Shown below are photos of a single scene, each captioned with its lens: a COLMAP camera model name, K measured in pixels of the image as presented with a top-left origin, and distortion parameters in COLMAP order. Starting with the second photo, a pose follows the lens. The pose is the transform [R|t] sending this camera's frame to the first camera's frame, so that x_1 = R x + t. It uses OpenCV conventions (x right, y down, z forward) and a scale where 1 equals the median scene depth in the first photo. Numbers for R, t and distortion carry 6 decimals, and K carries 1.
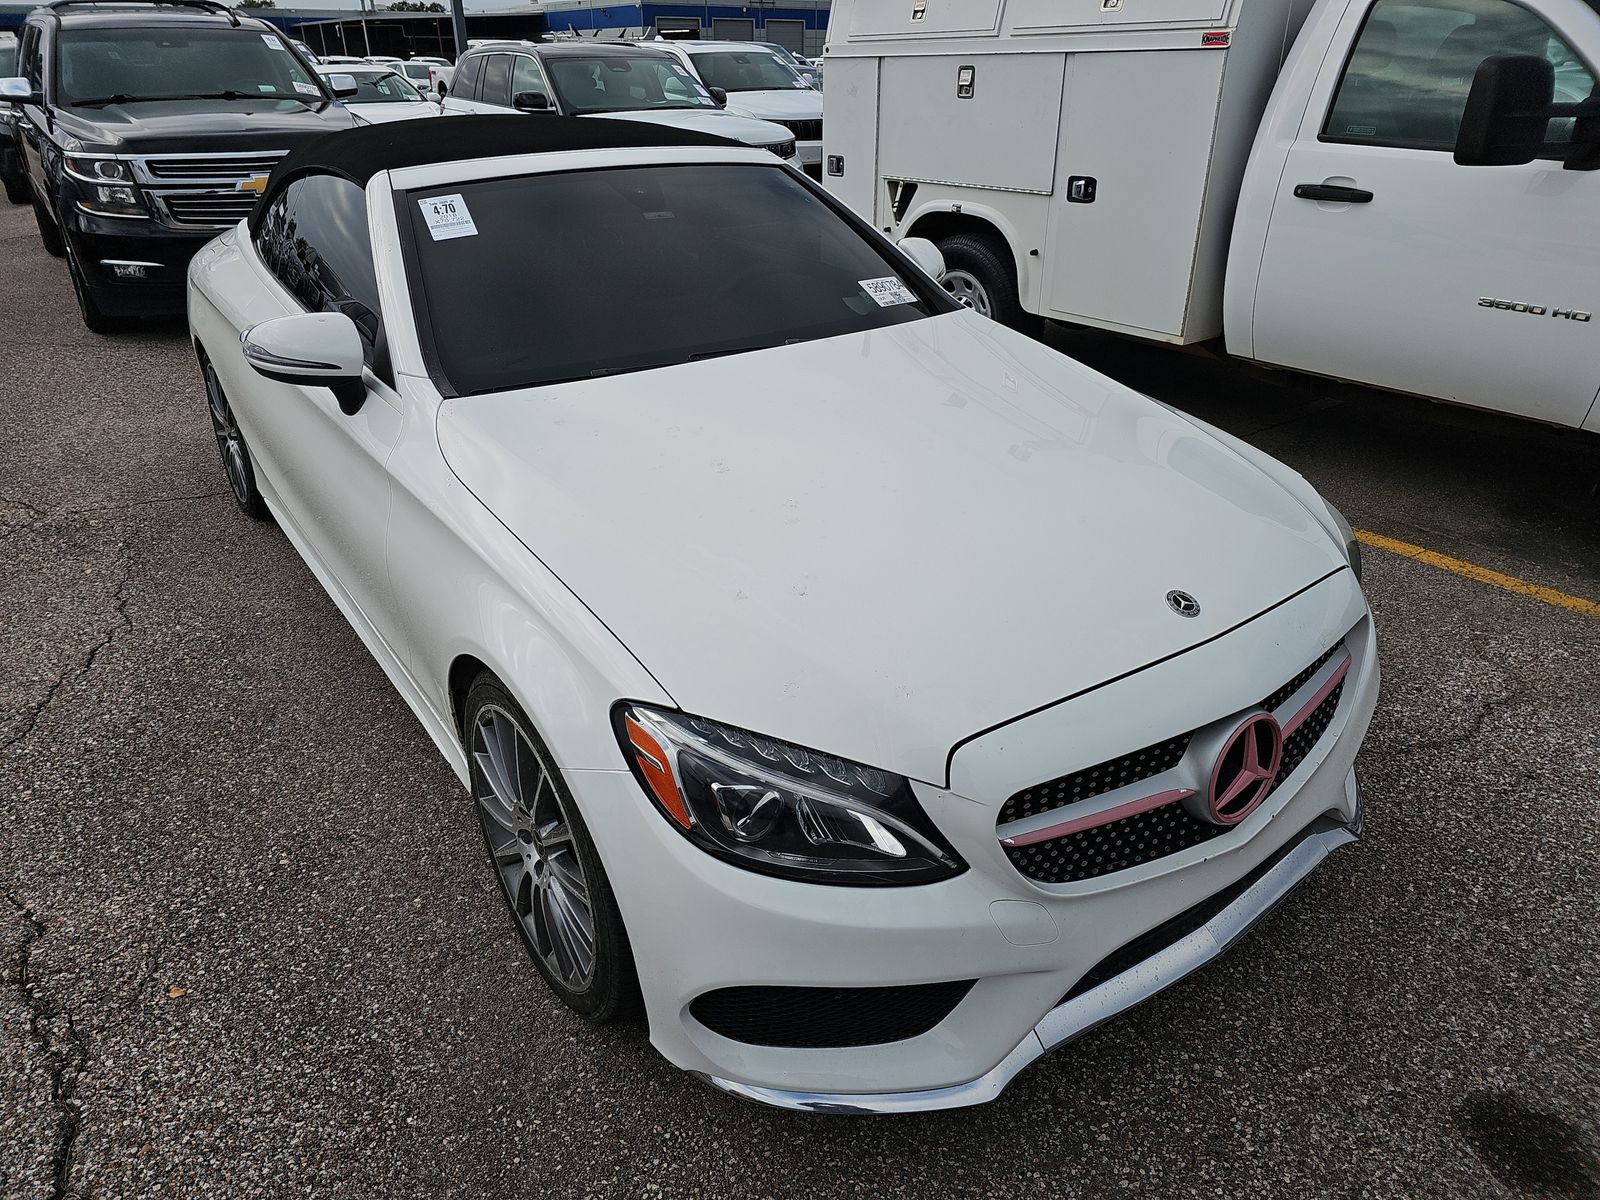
lens RADIAL K [[1058.0, 0, 785.0], [0, 1058.0, 599.1], [0, 0, 1]] dist [0.033797, -0.033723]
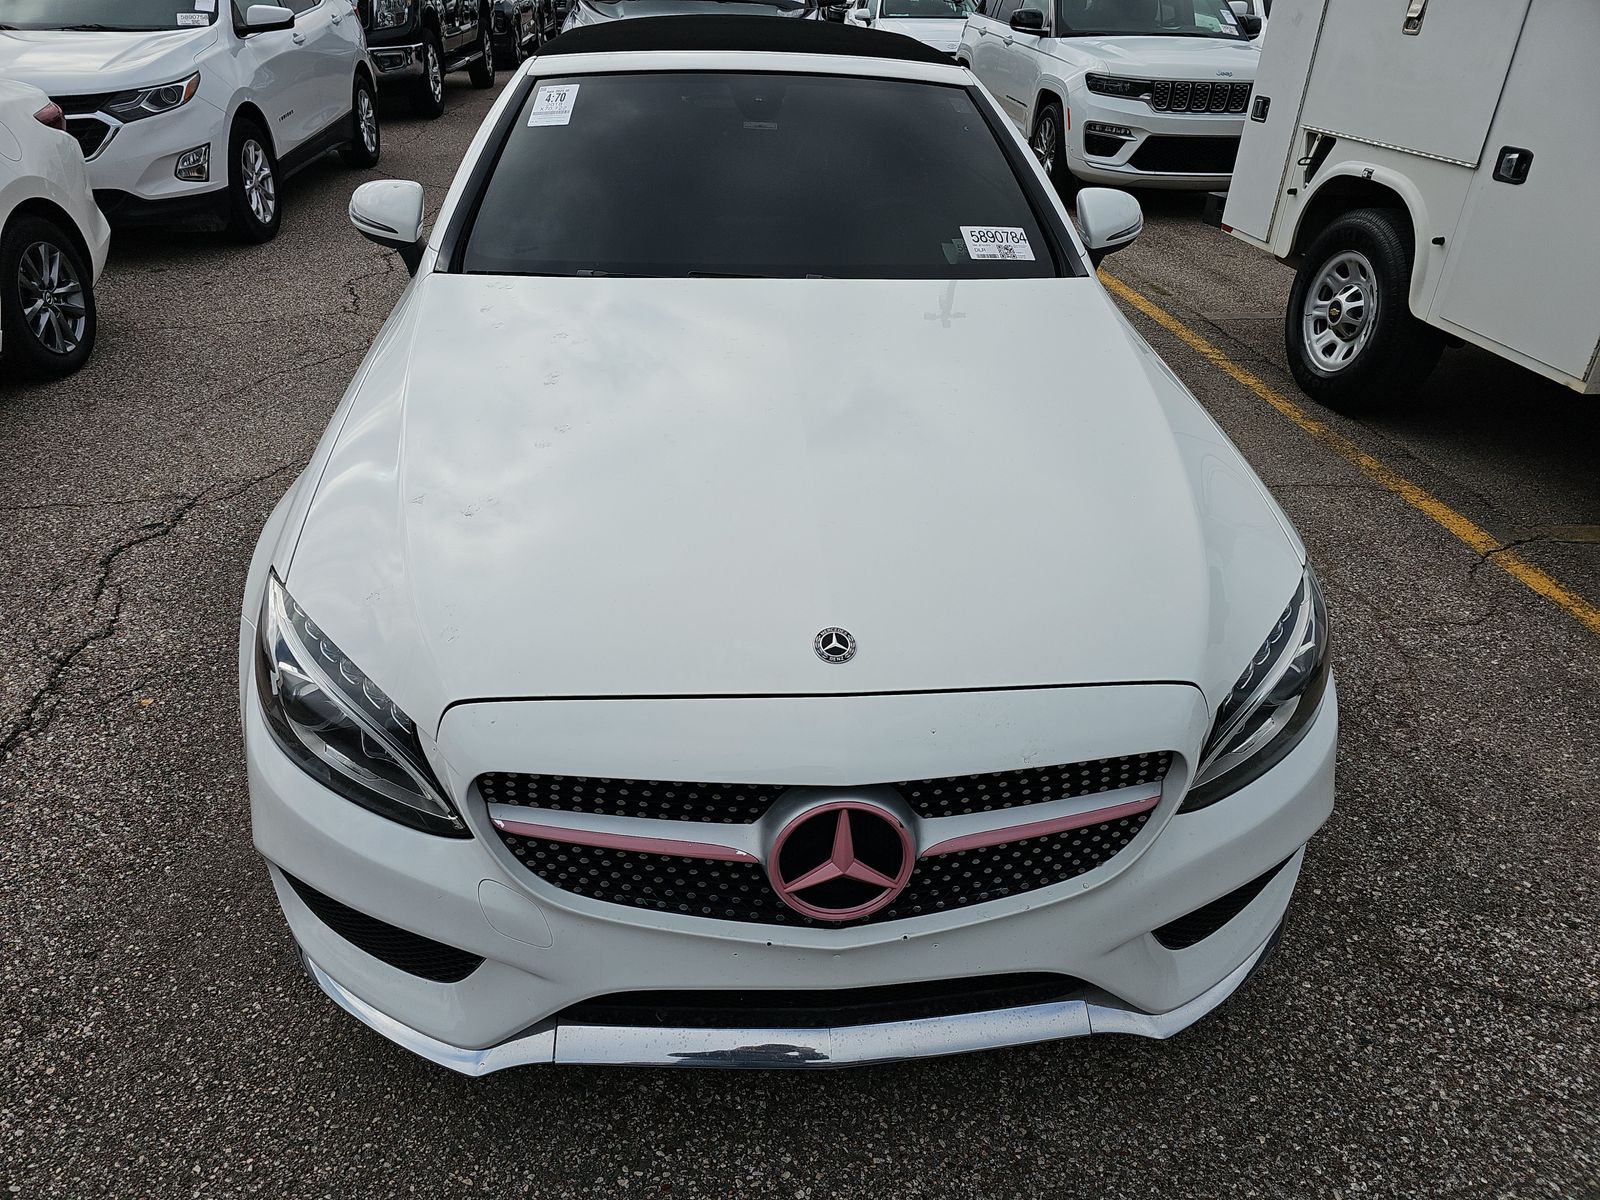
lens RADIAL K [[1058.0, 0, 773.7], [0, 1058.0, 613.2], [0, 0, 1]] dist [0.033797, -0.033723]
pose [[0.858433, 0.290450, -0.422766, 0.398157], [-0.261082, 0.956889, 0.127273, -0.065977], [0.441507, 0.001121, 0.897257, 0.147778]]
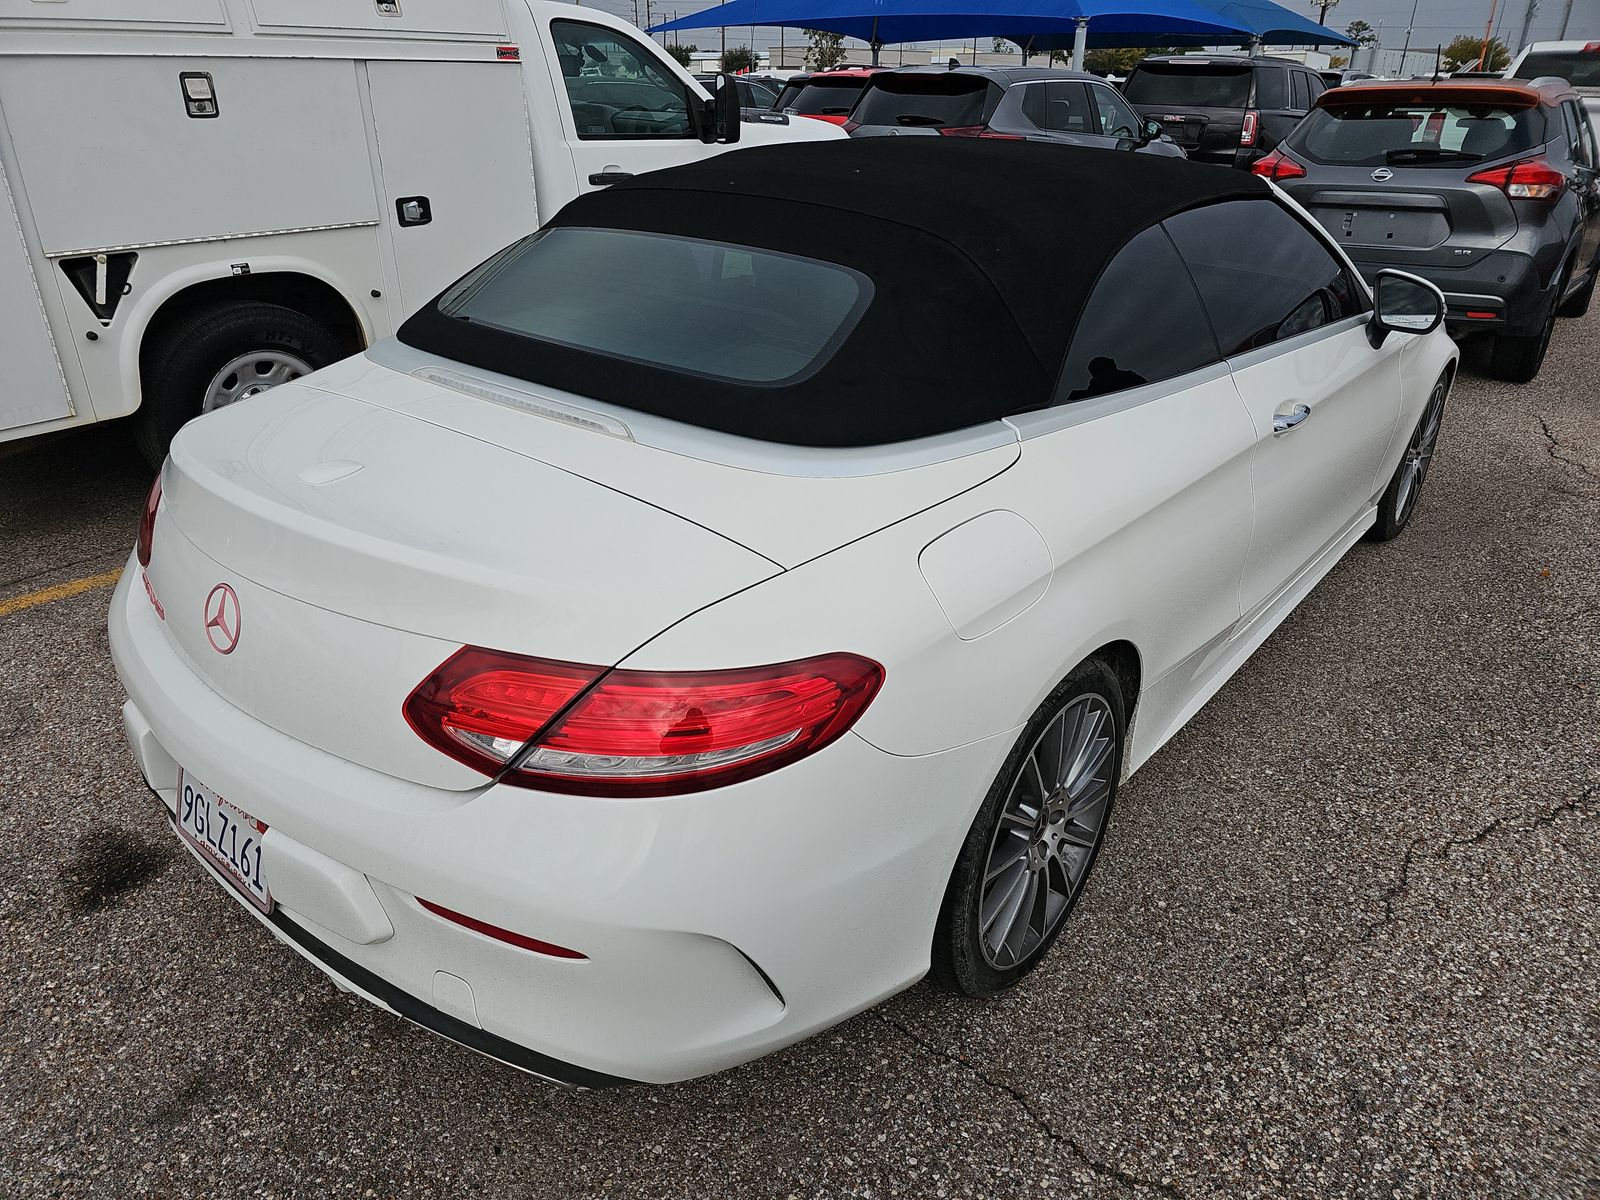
lens RADIAL K [[1058.0, 0, 803.5], [0, 1058.0, 605.3], [0, 0, 1]] dist [0.033797, -0.033723]
pose [[-0.275477, -0.418408, 0.865475, -1.229601], [0.426552, 0.753624, 0.500104, -0.735600], [-0.861490, 0.506937, -0.029133, 1.507171]]
